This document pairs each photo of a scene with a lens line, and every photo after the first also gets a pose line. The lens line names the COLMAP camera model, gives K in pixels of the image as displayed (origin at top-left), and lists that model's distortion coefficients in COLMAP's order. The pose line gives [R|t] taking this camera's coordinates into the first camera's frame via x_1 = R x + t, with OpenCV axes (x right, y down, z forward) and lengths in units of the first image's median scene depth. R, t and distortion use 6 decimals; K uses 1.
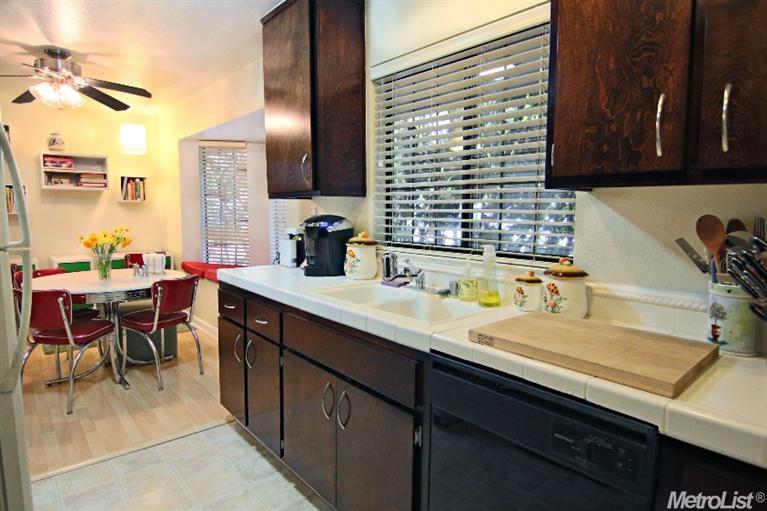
lens RADIAL K [[458.1, 0, 388.1], [0, 458.1, 253.9], [0, 0, 1]] dist [-0.002469, -0.001695]
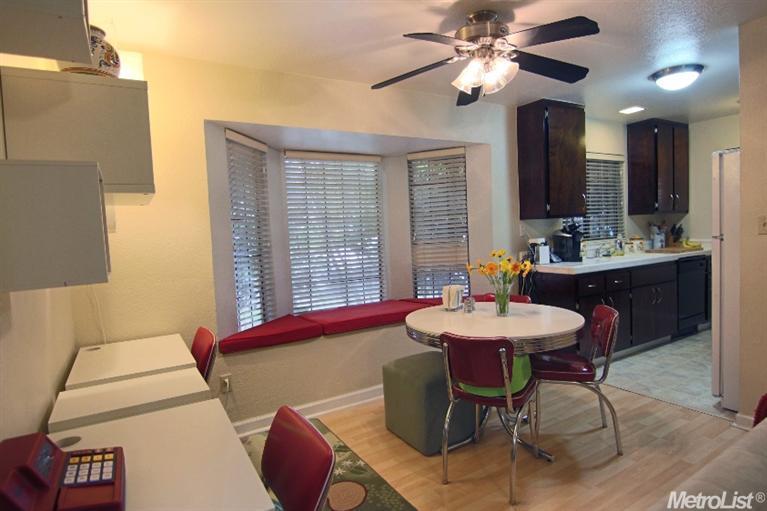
lens RADIAL K [[436.3, 0, 388.8], [0, 436.3, 255.7], [0, 0, 1]] dist [-0.005127, -0.011423]
pose [[0.152229, -0.085560, 0.984635, -1.014942], [0.134925, 0.988718, 0.065055, -0.094983], [-0.979092, 0.122949, 0.162055, 0.759984]]
